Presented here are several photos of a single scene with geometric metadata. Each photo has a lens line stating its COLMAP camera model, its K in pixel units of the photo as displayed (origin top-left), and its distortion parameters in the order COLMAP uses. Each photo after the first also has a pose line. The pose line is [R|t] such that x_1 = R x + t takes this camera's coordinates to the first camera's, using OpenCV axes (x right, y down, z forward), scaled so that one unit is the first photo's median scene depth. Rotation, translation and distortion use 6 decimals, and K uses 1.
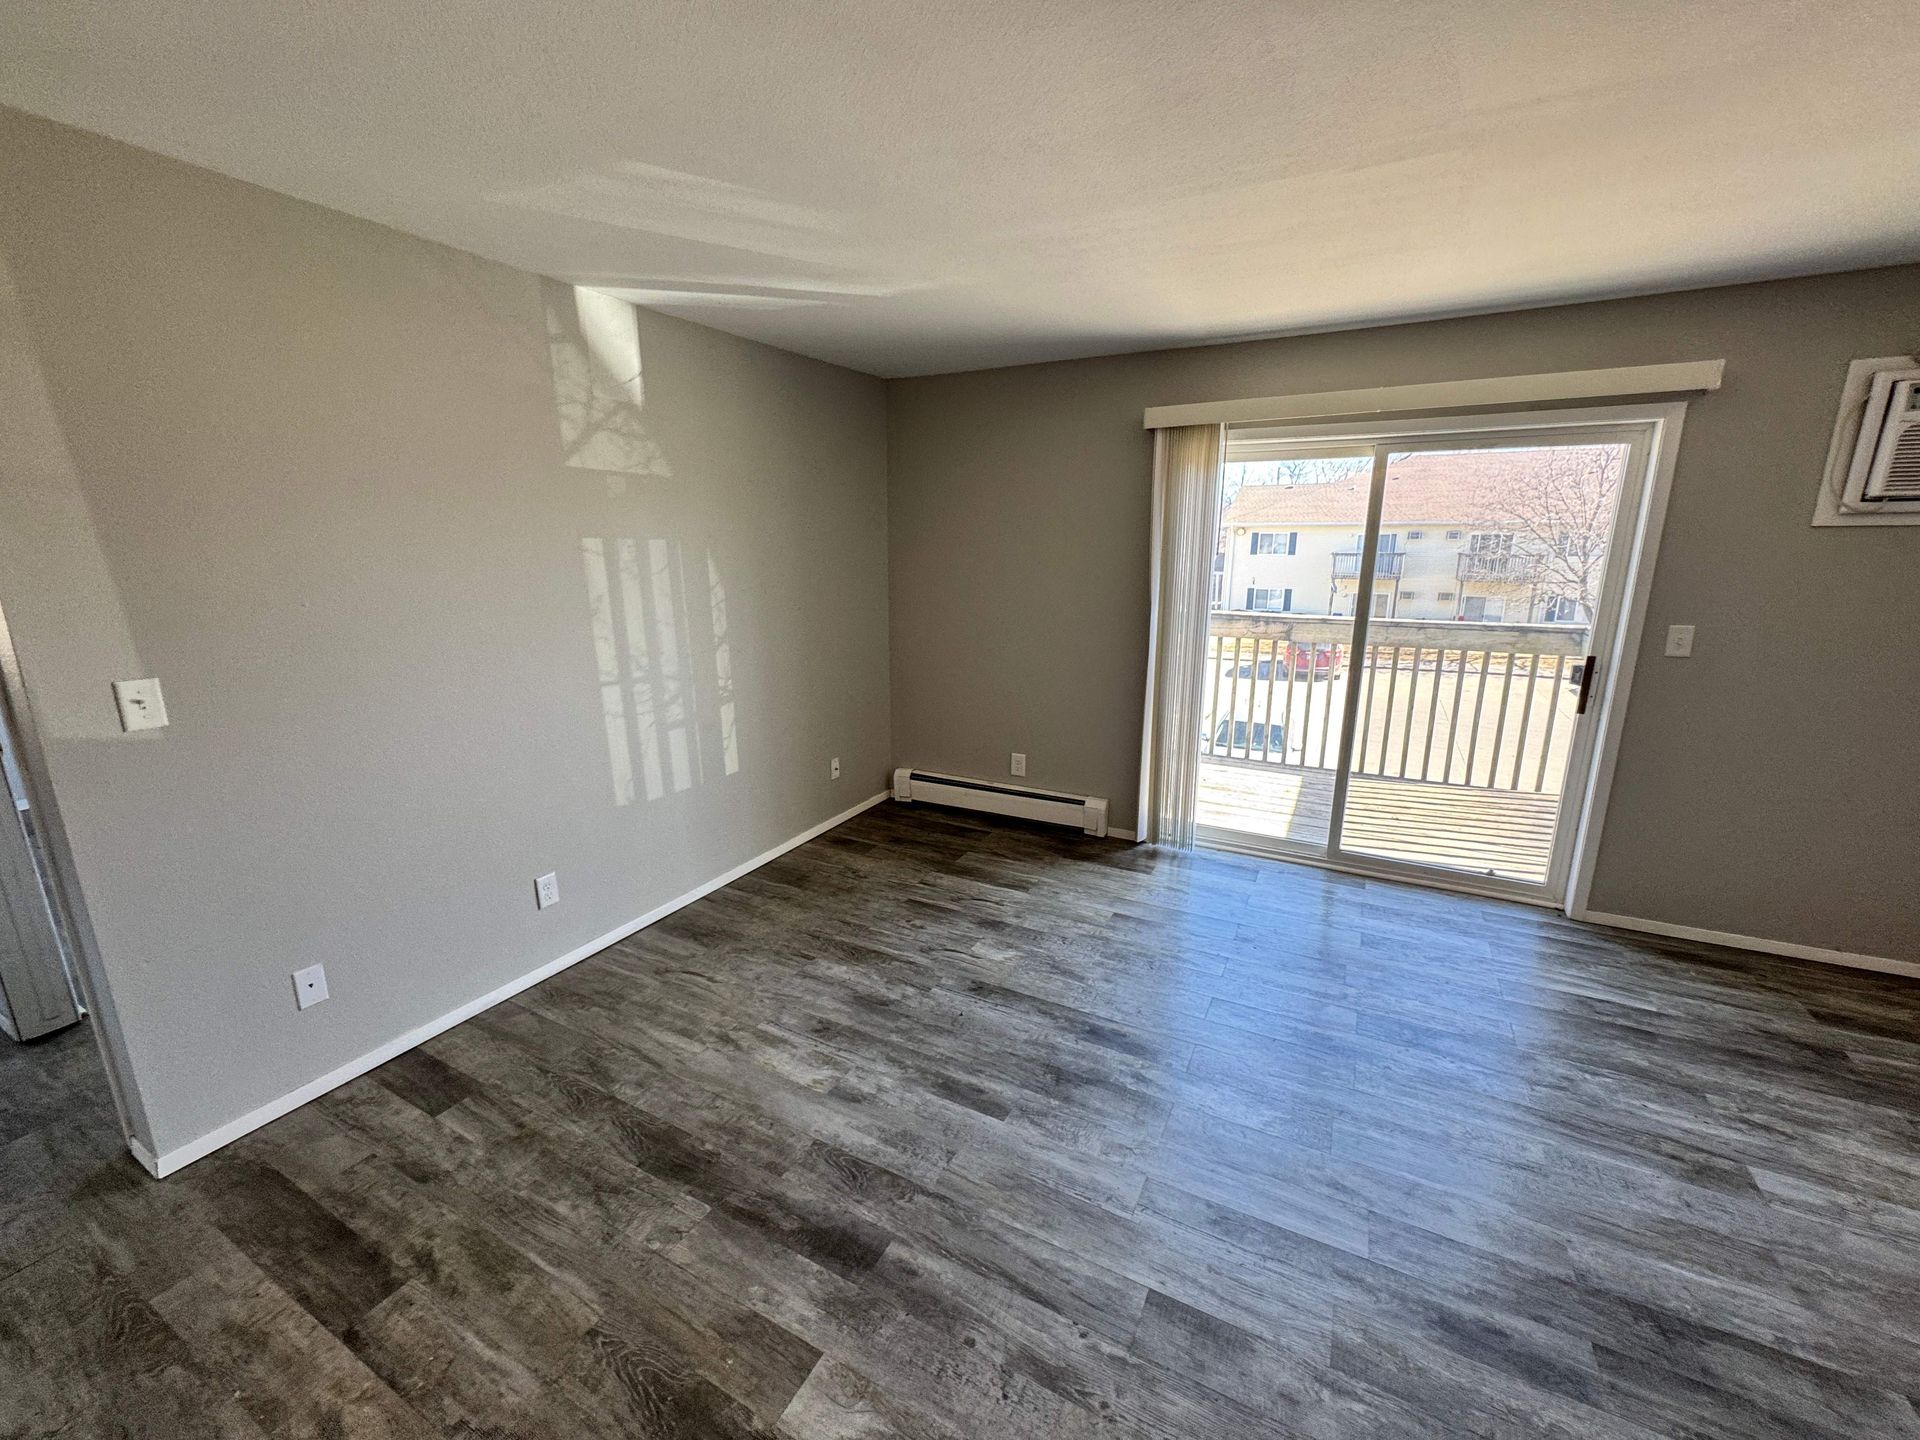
lens RADIAL K [[770.8, 0, 960.0], [0, 770.8, 720.0], [0, 0, 1]] dist [-0.001482, 0.000102]
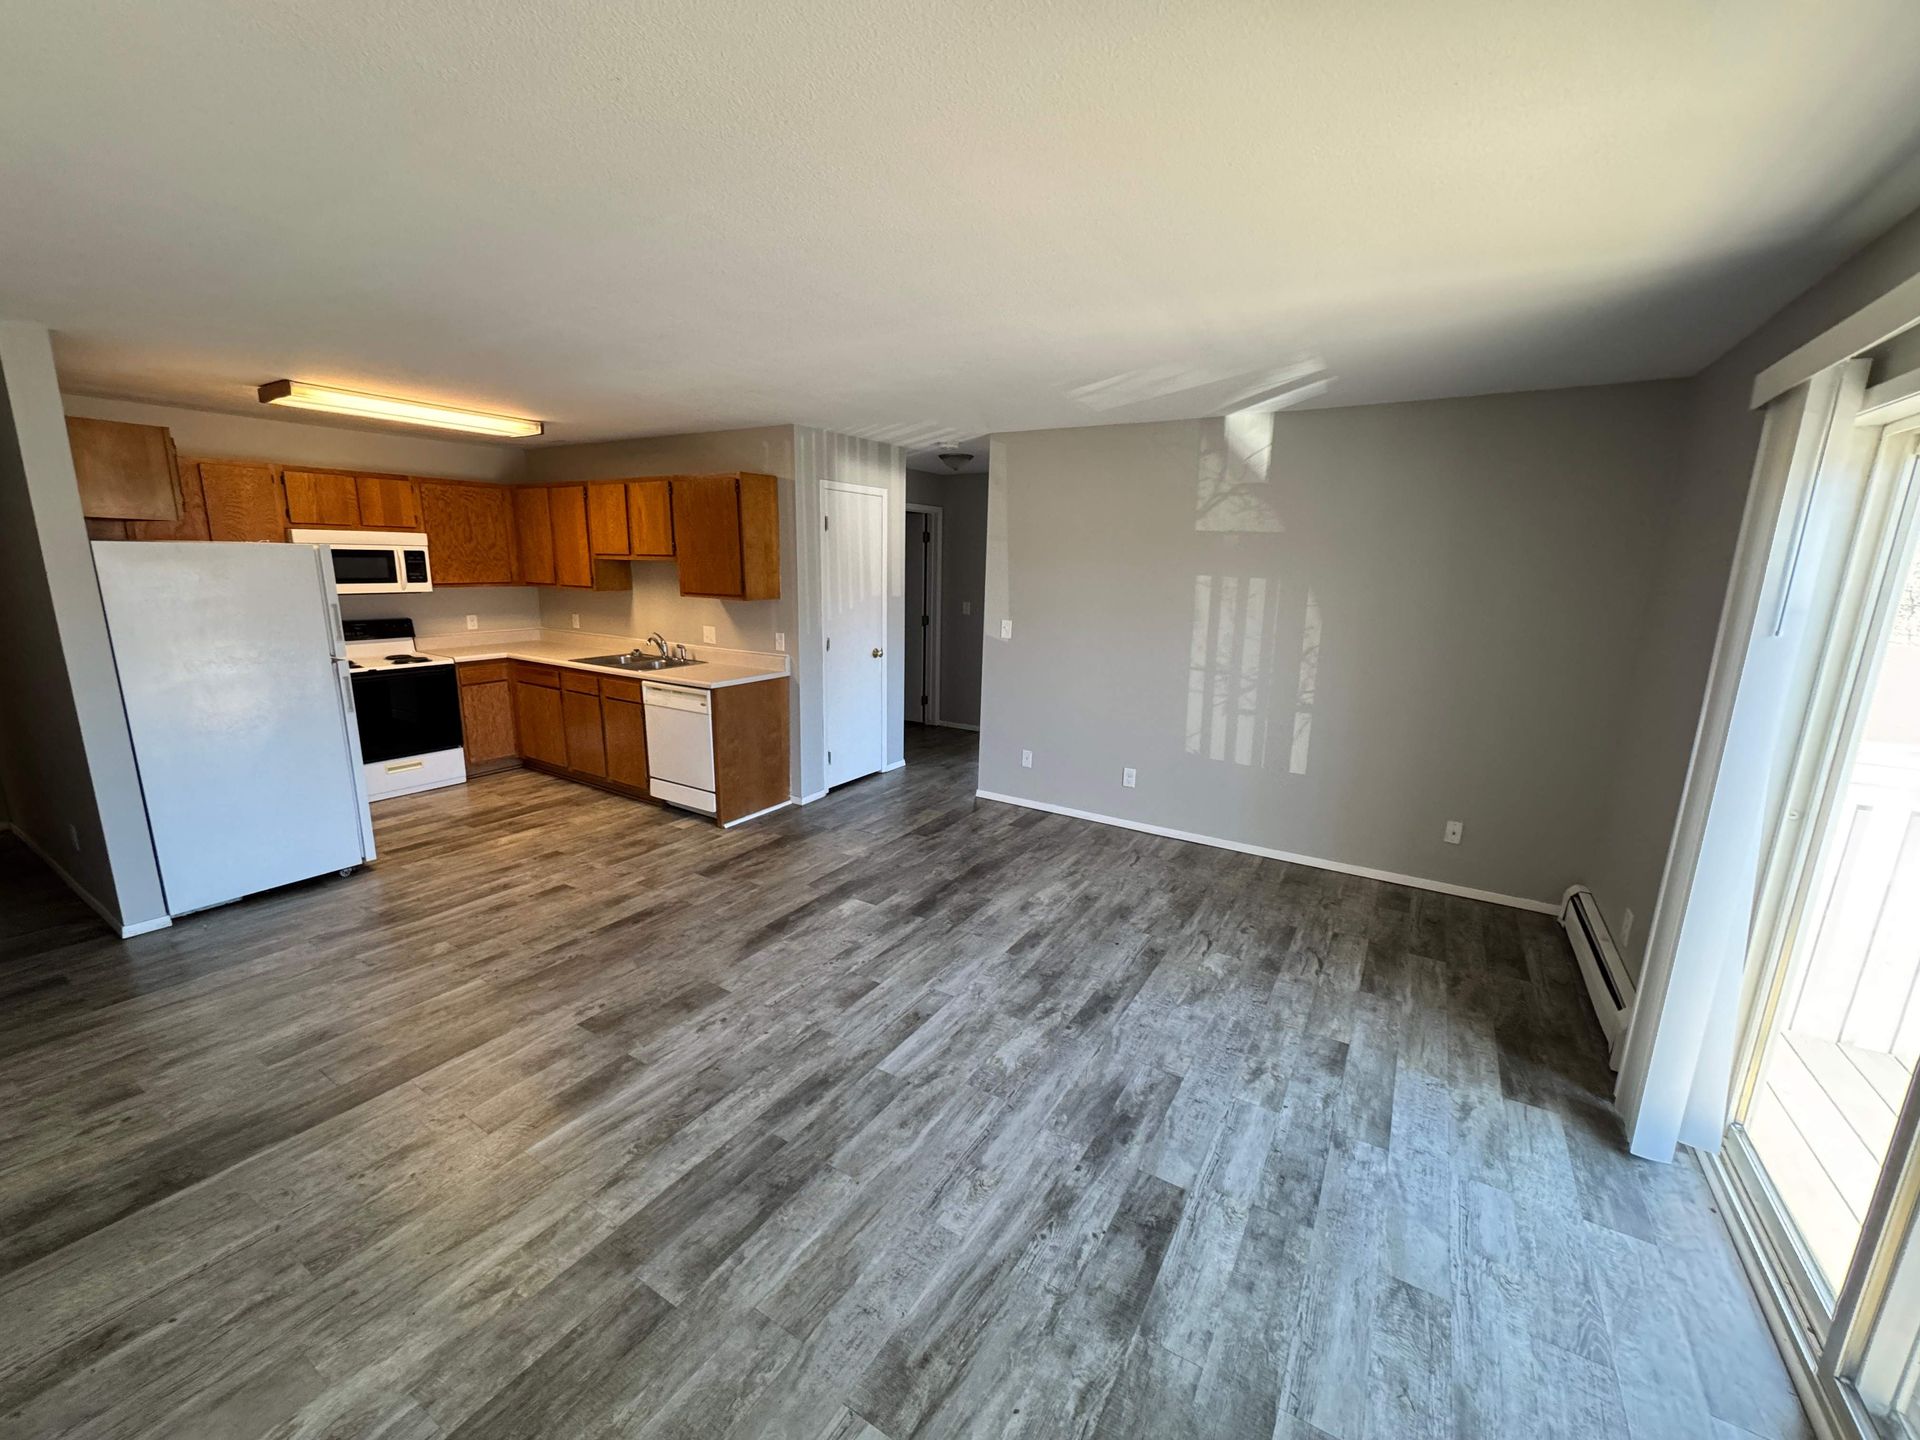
lens RADIAL K [[770.8, 0, 960.0], [0, 770.8, 720.0], [0, 0, 1]] dist [-0.001482, 0.000102]
pose [[-0.069814, 0.202356, -0.976820, 1.414132], [-0.248268, 0.944875, 0.213482, -0.214048], [0.966172, 0.257418, -0.015727, 0.787669]]
